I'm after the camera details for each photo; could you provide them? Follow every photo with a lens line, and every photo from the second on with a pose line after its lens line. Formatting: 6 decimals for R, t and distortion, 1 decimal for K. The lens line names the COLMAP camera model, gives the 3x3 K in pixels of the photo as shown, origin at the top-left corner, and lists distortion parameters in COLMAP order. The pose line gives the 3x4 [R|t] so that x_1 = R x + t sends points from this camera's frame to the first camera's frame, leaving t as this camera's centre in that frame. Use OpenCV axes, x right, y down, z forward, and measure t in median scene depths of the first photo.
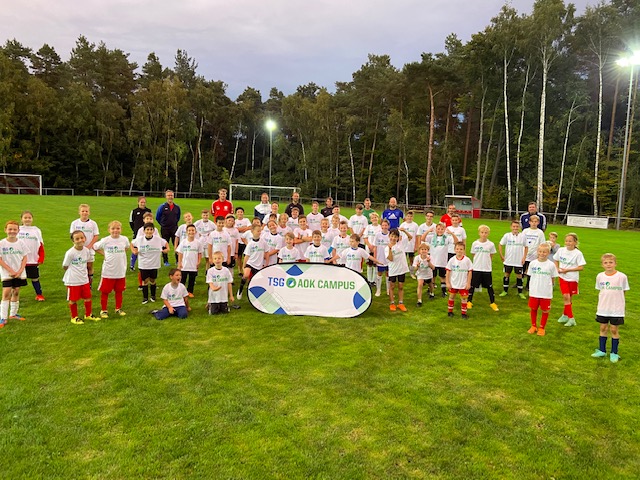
lens RADIAL K [[479.6, 0, 321.0], [0, 479.6, 237.8], [0, 0, 1]] dist [-0.001842, -0.028202]
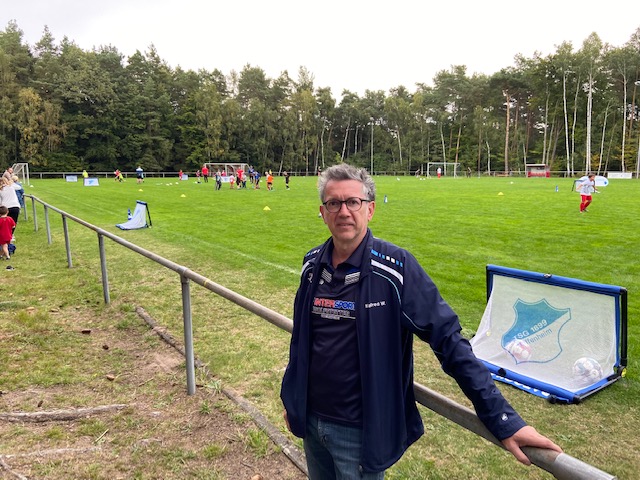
lens RADIAL K [[479.6, 0, 318.2], [0, 479.6, 245.8], [0, 0, 1]] dist [-0.001842, -0.028202]
pose [[0.998796, -0.046205, -0.016486, -0.345900], [0.047143, 0.996967, 0.061922, 0.041837], [0.013575, -0.062625, 0.997945, -0.505549]]
